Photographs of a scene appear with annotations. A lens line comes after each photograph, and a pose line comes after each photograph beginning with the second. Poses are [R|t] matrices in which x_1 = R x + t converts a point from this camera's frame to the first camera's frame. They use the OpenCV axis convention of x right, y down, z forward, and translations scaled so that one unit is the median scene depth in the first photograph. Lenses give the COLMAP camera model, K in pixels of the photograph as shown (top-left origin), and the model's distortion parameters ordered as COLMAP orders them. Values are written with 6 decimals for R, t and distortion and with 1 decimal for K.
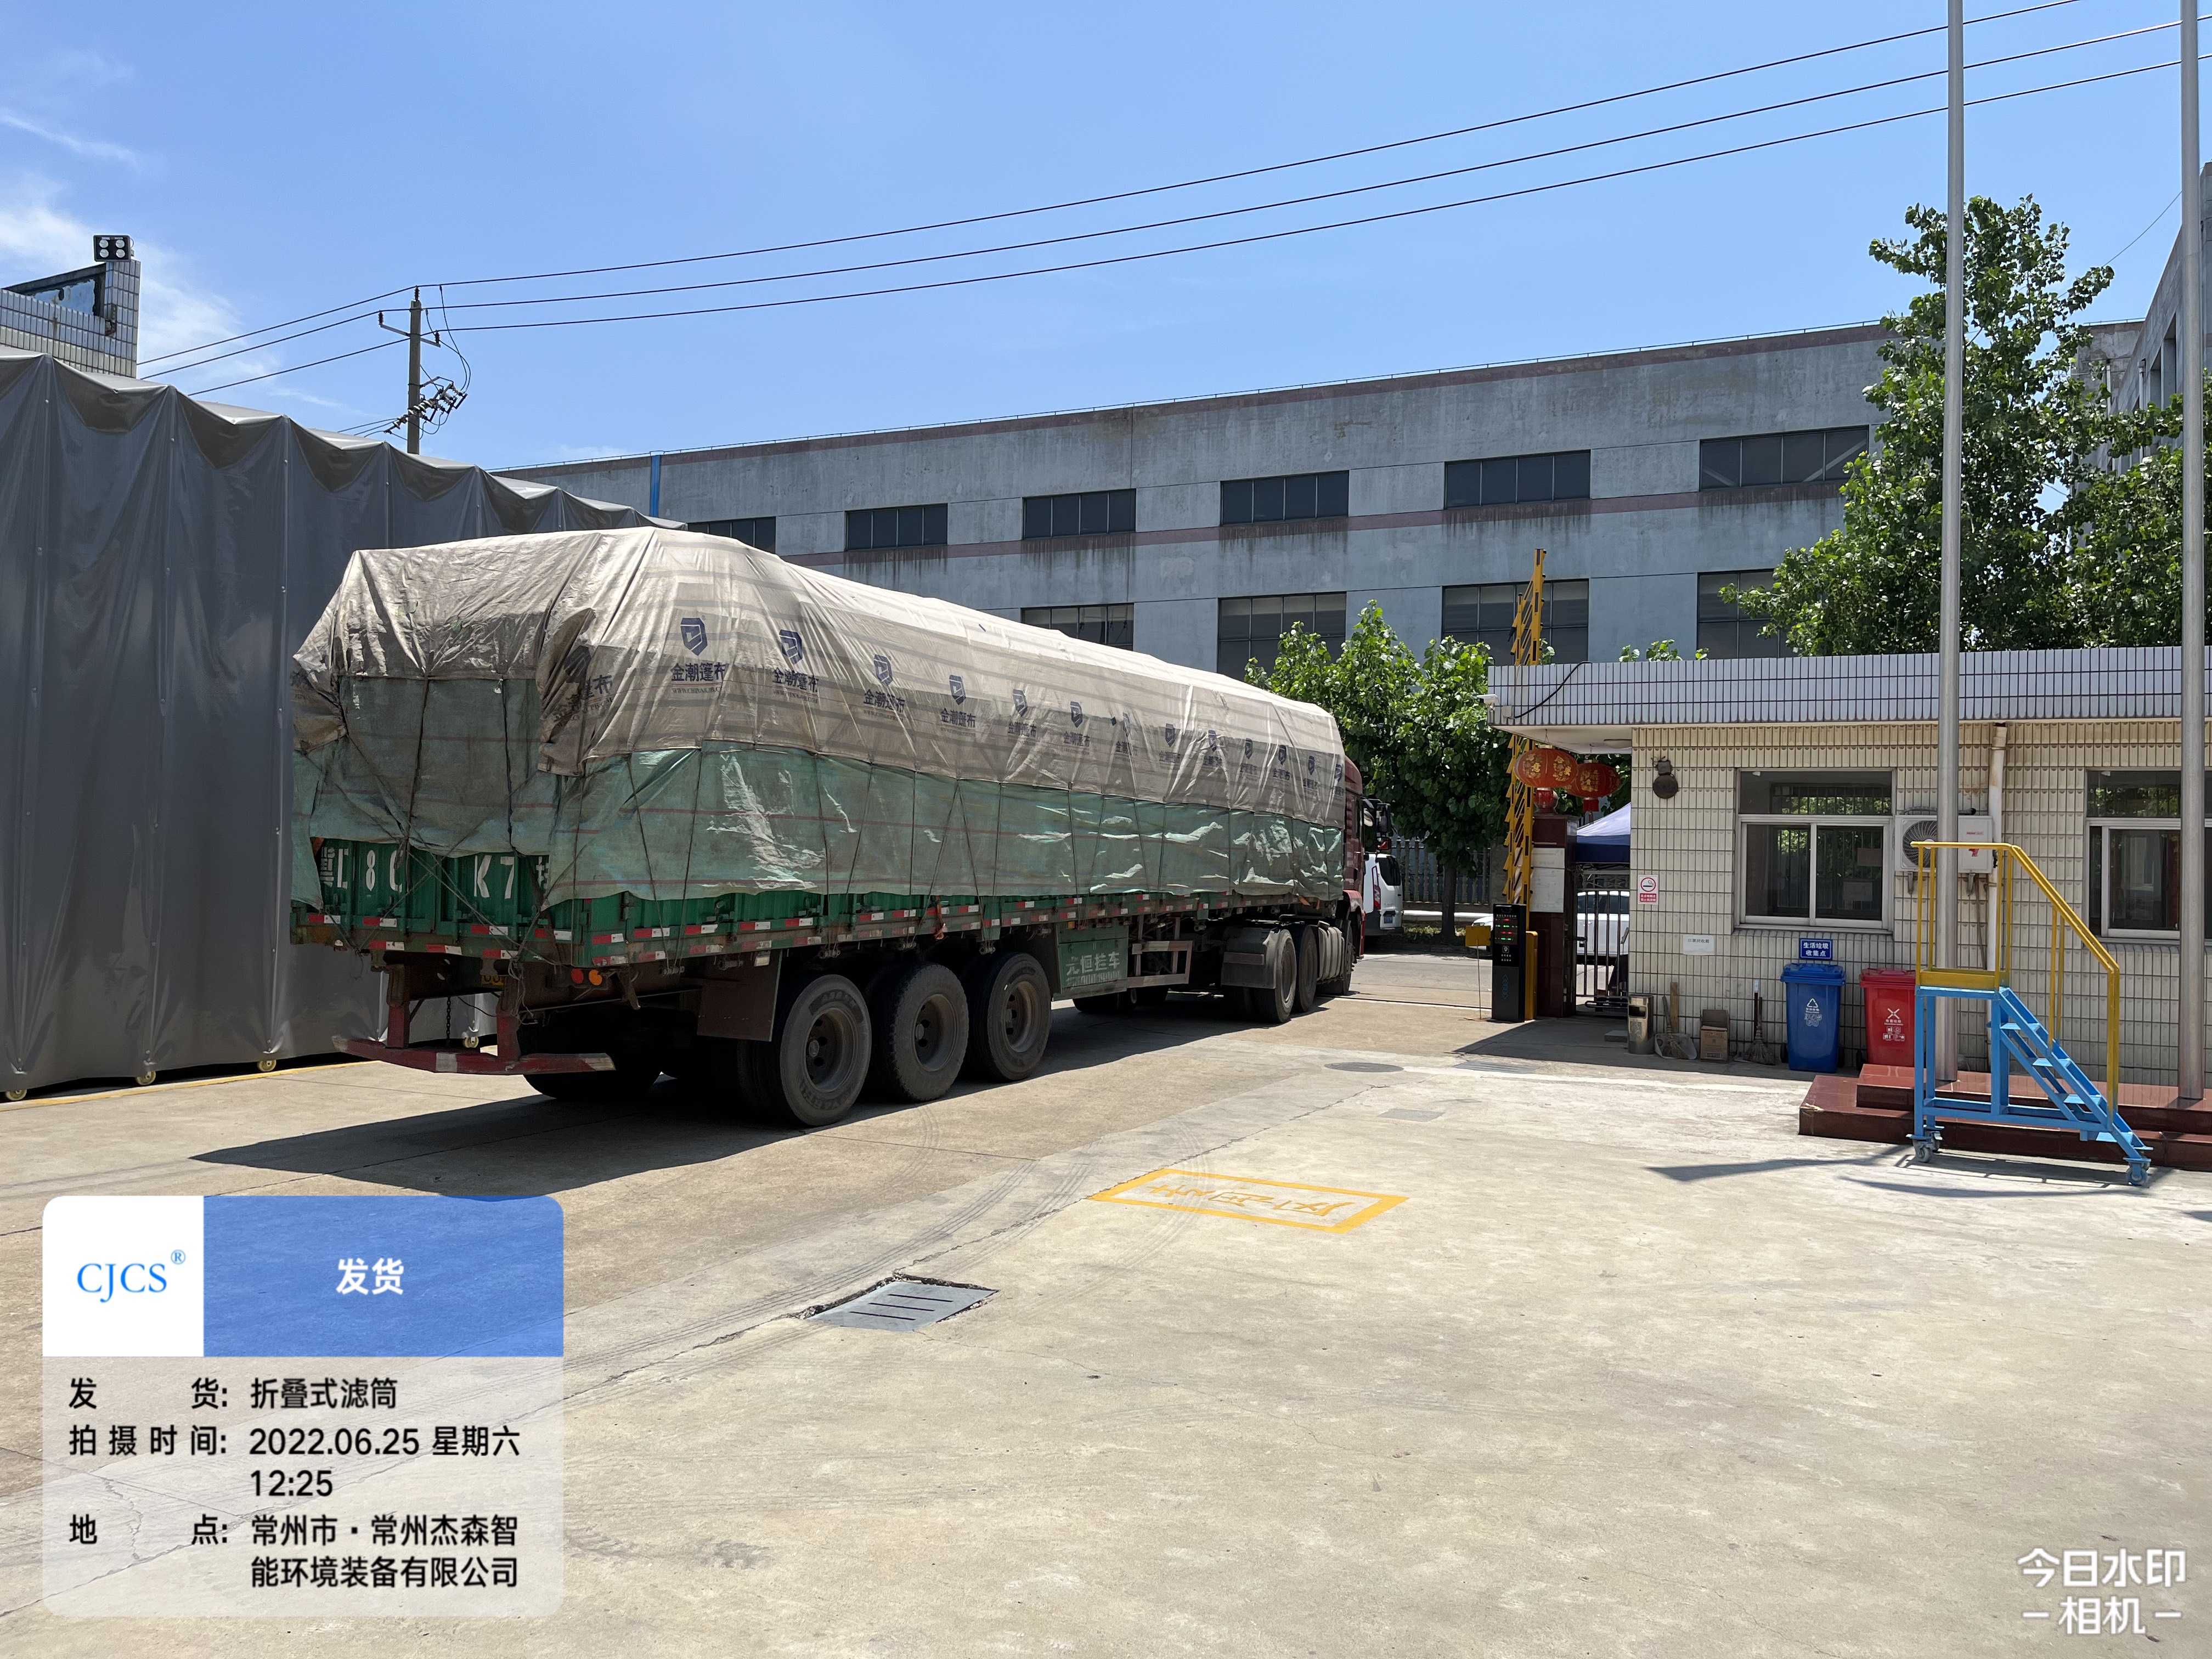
lens RADIAL K [[1657.9, 0, 1105.1], [0, 1657.9, 832.4], [0, 0, 1]] dist [0.011263, 0.001812]
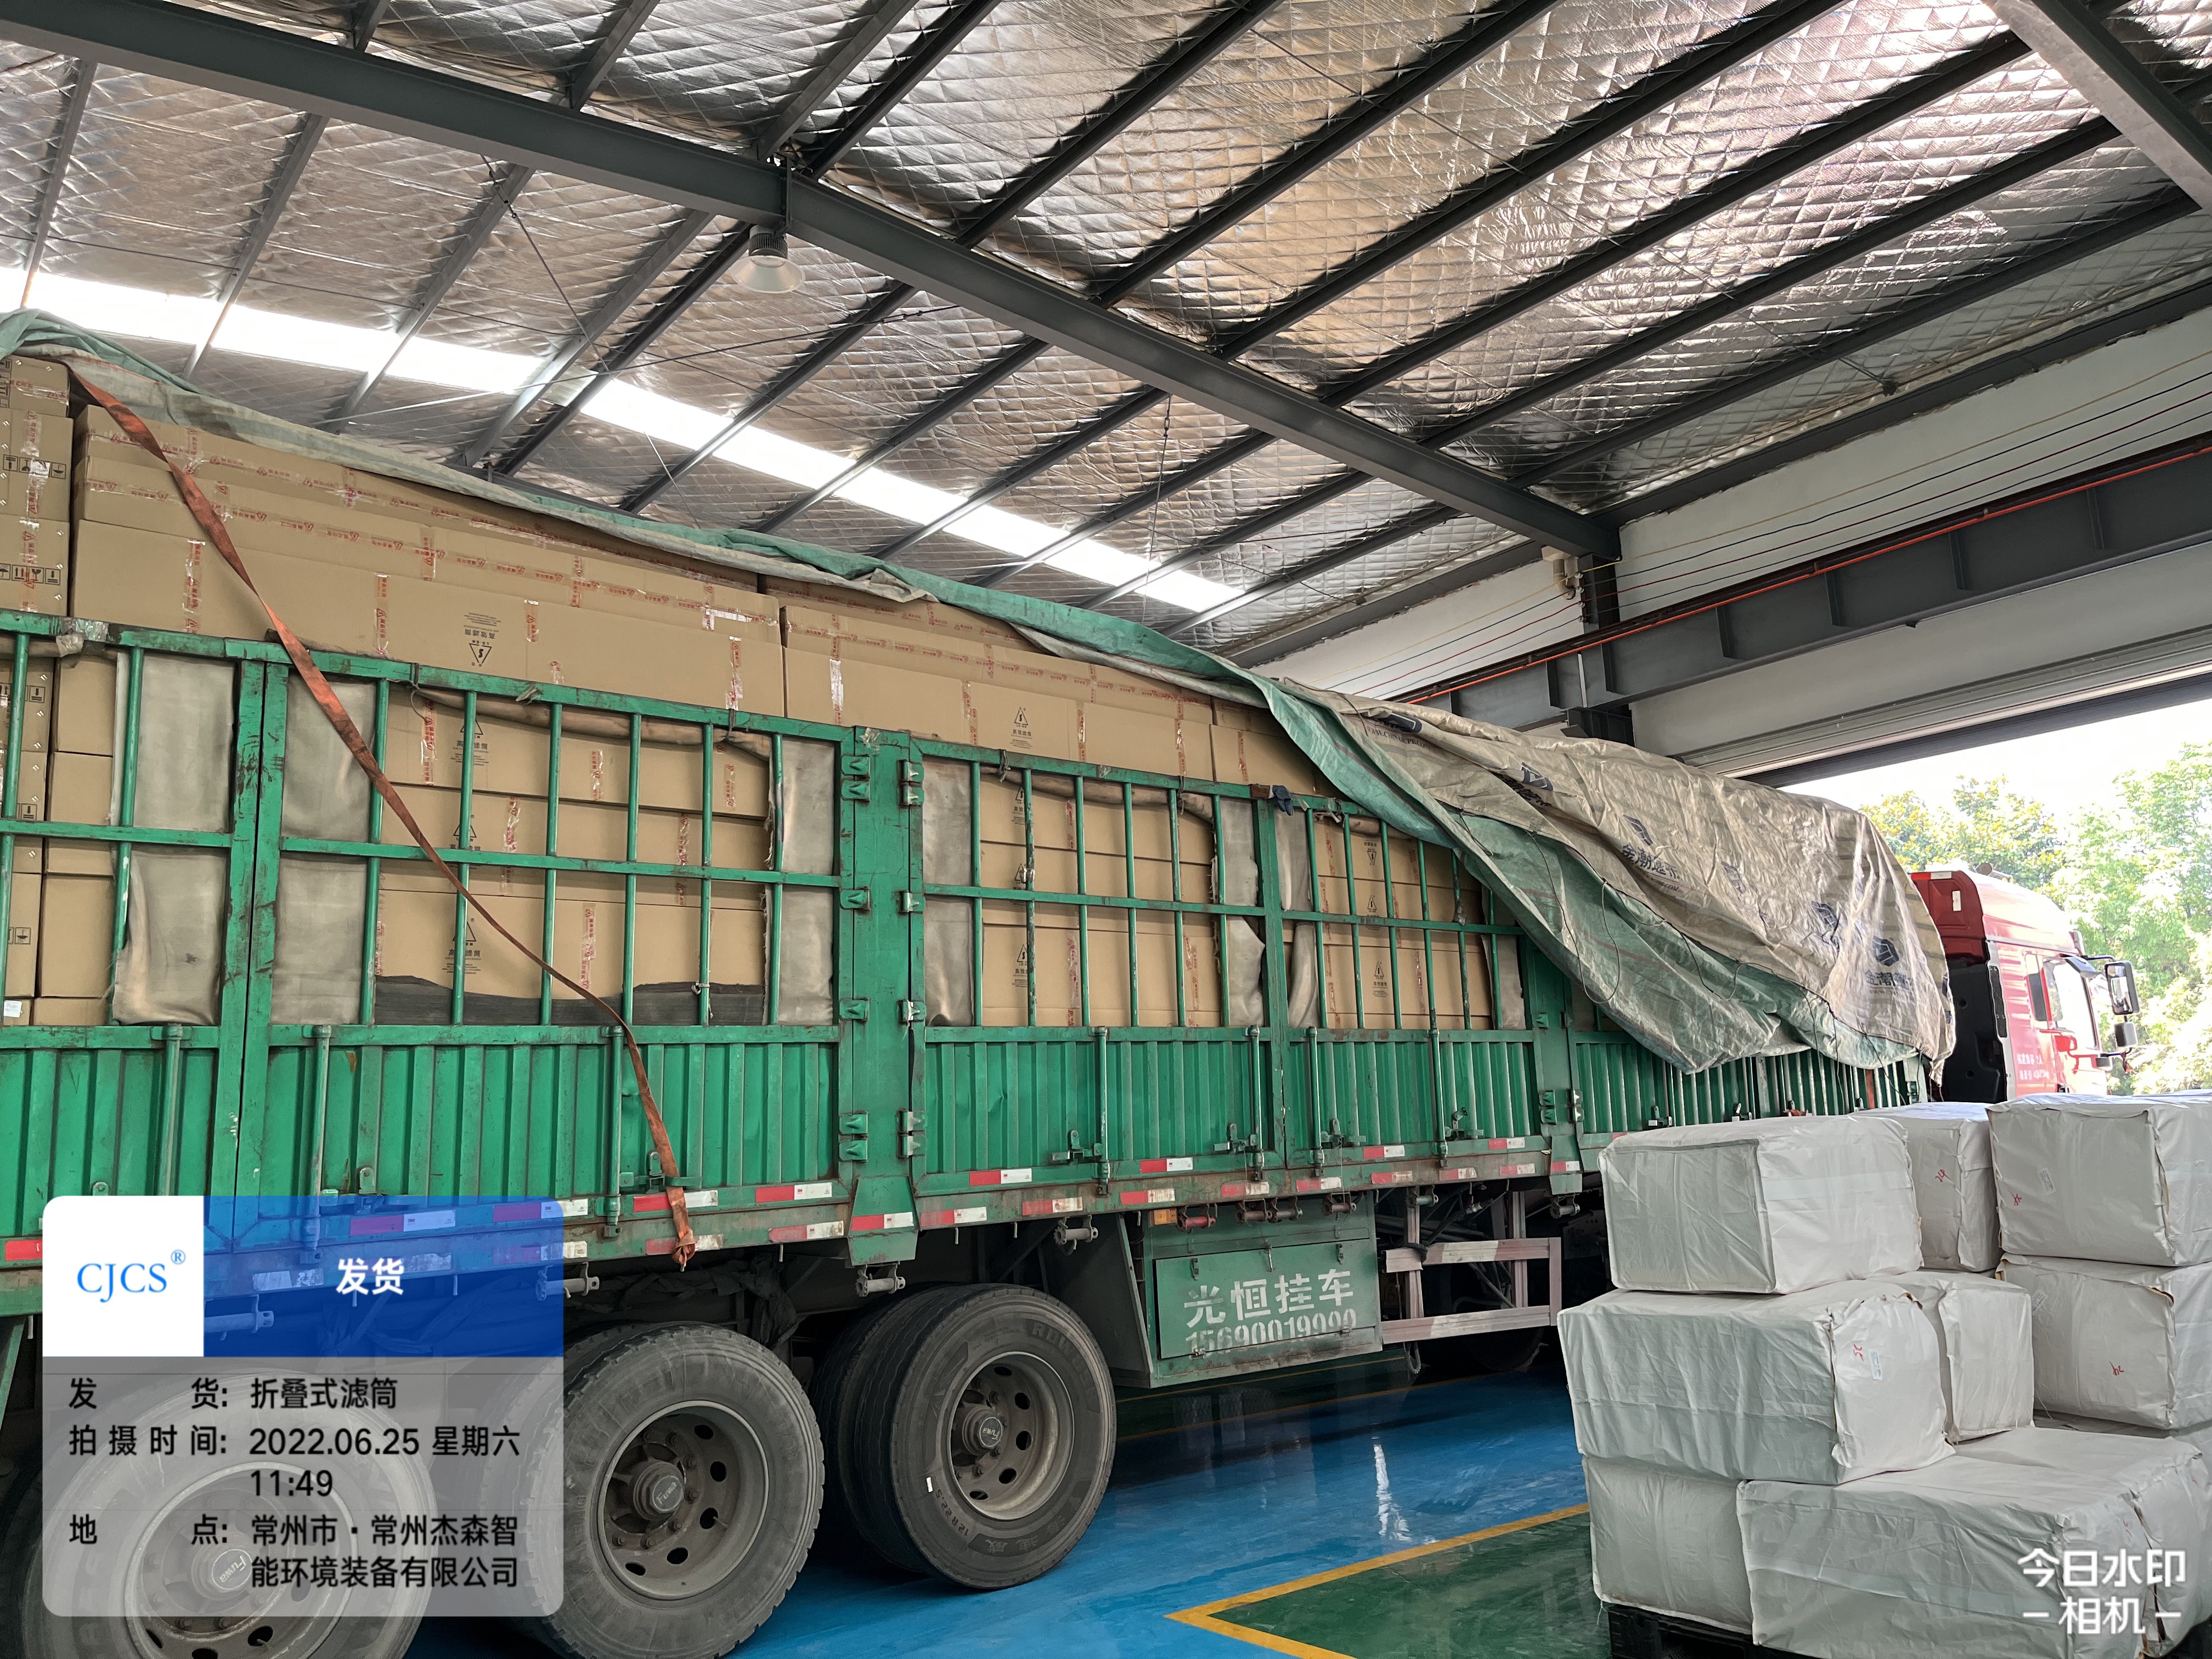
lens RADIAL K [[1657.9, 0, 1107.1], [0, 1657.9, 828.8], [0, 0, 1]] dist [0.011263, 0.001812]
pose [[0.915092, -0.078014, -0.395626, 0.152826], [0.023816, 0.989850, -0.140103, 0.013897], [0.402540, 0.118785, 0.907663, 0.569330]]
